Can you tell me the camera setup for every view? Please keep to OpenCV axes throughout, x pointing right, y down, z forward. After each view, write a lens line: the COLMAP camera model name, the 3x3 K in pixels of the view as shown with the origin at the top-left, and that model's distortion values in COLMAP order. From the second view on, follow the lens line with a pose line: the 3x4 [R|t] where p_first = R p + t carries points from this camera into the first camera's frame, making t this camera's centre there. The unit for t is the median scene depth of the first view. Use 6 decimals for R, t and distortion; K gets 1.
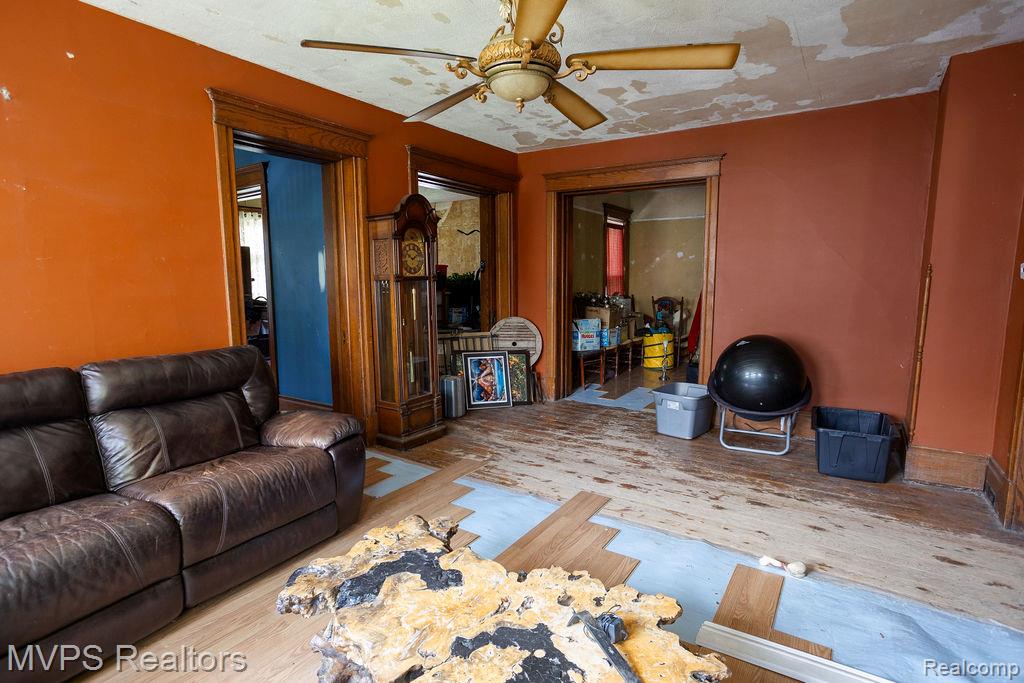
lens RADIAL K [[527.8, 0, 516.8], [0, 527.8, 343.9], [0, 0, 1]] dist [-0.045522, 0.029732]
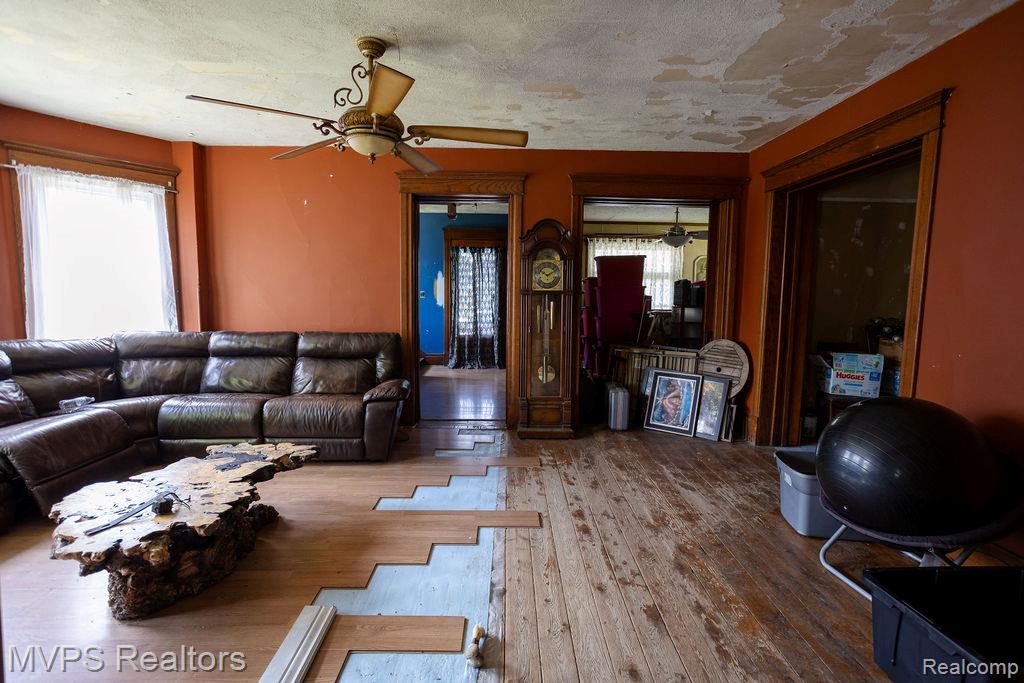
lens RADIAL K [[502.4, 0, 514.1], [0, 502.4, 339.5], [0, 0, 1]] dist [-0.035991, 0.022462]
pose [[0.556158, 0.090324, -0.826153, 0.660737], [-0.118122, 0.992576, 0.029000, -0.045552], [0.822639, 0.081458, 0.562698, 0.328647]]
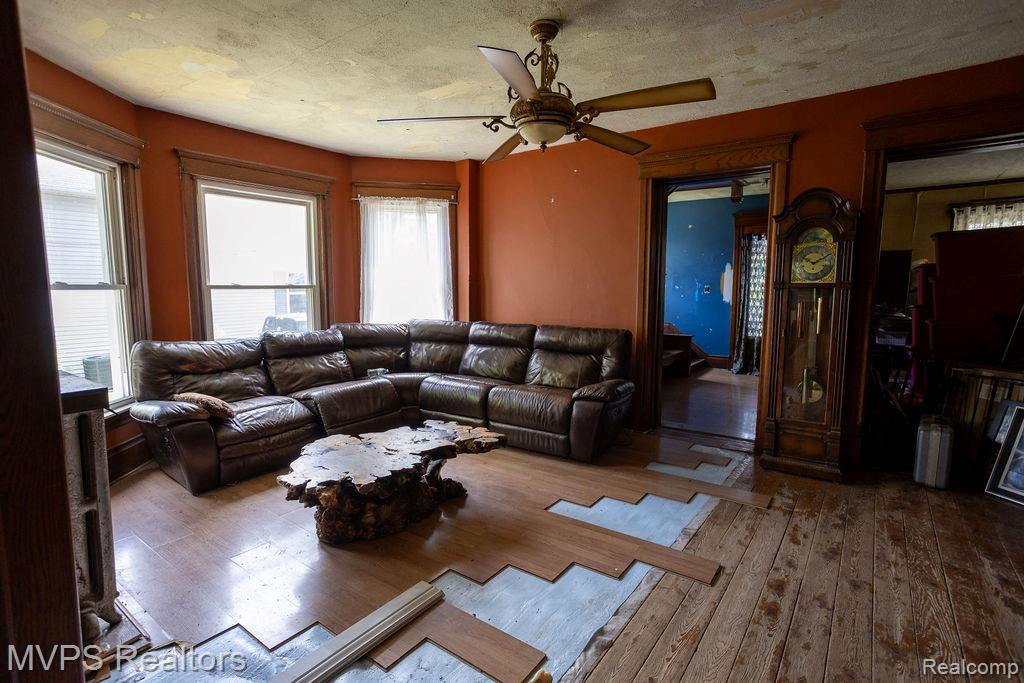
lens RADIAL K [[502.4, 0, 505.6], [0, 502.4, 340.9], [0, 0, 1]] dist [-0.035991, 0.022462]
pose [[-0.068046, 0.115392, -0.990987, 0.651070], [-0.124038, 0.984604, 0.123165, -0.071292], [0.989942, 0.131300, -0.052685, 0.541498]]
